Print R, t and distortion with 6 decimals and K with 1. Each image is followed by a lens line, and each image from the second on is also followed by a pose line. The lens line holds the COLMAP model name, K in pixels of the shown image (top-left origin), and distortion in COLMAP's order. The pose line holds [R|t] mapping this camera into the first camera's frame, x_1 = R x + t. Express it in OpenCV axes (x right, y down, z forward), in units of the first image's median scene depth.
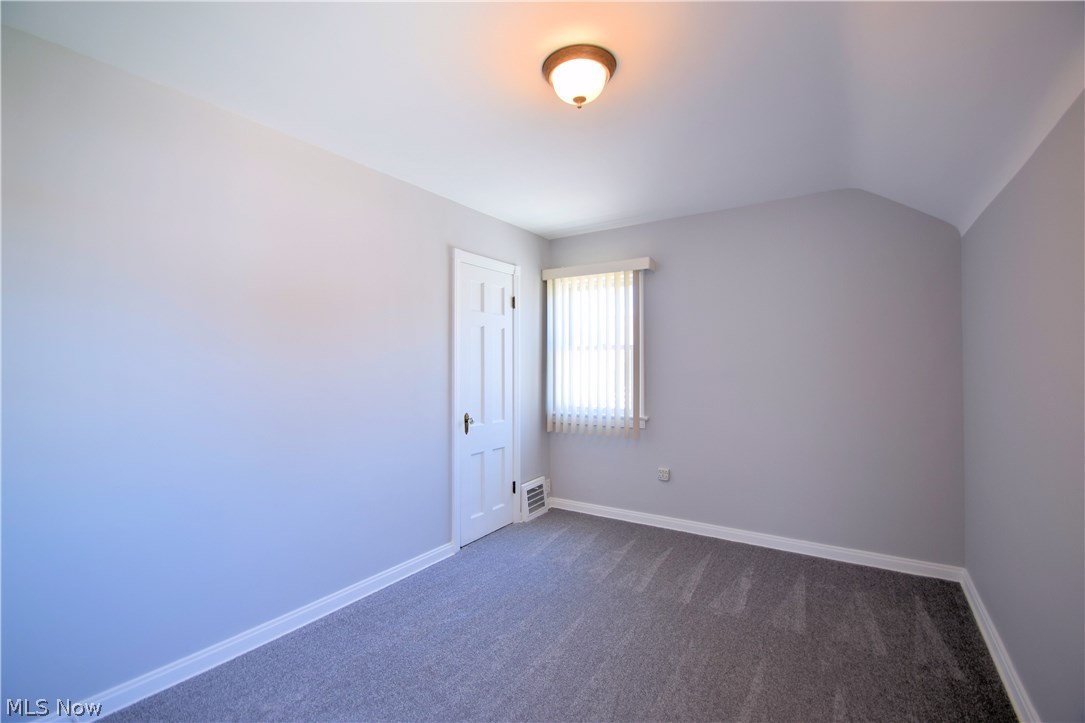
lens RADIAL K [[476.1, 0, 540.9], [0, 476.1, 358.2], [0, 0, 1]] dist [0.012894, -0.015991]
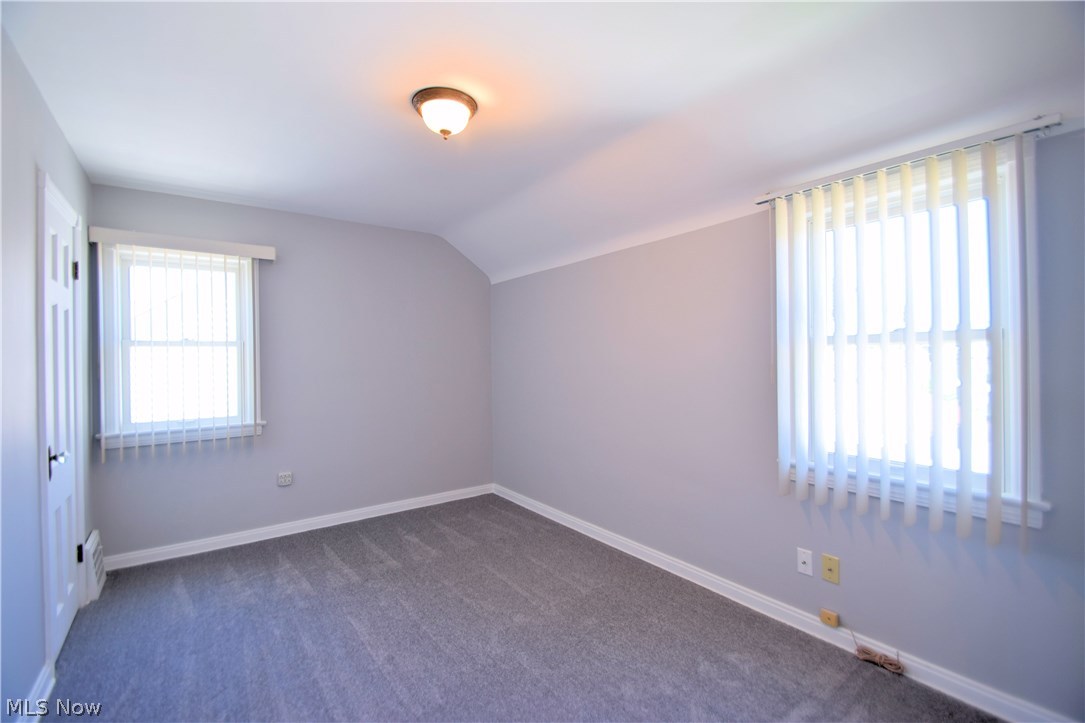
lens RADIAL K [[476.1, 0, 540.9], [0, 476.1, 358.2], [0, 0, 1]] dist [0.012894, -0.015991]
pose [[0.353600, 0.001076, 0.935396, -0.491046], [-0.000343, 0.999999, -0.001020, 0.003212], [-0.935397, 0.000040, 0.353600, 0.199698]]
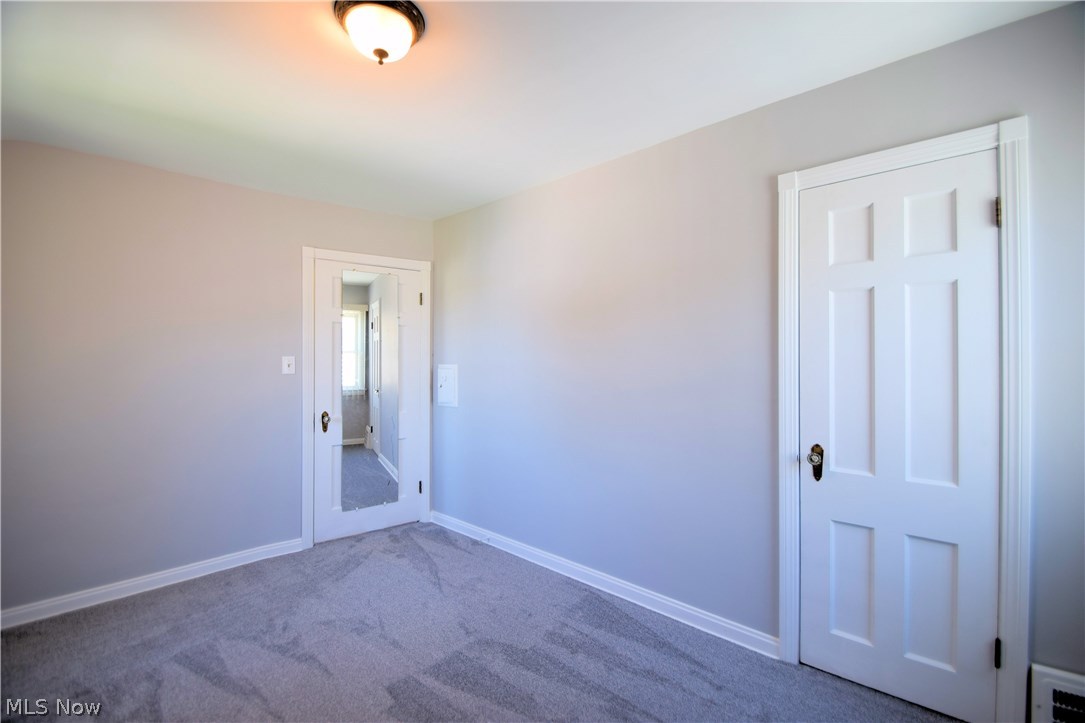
lens RADIAL K [[476.1, 0, 540.9], [0, 476.1, 358.2], [0, 0, 1]] dist [0.012894, -0.015991]
pose [[-0.164040, -0.002775, -0.986450, 0.462852], [0.012631, 0.999908, -0.004914, 0.008388], [0.986373, -0.013266, -0.163989, 0.743911]]
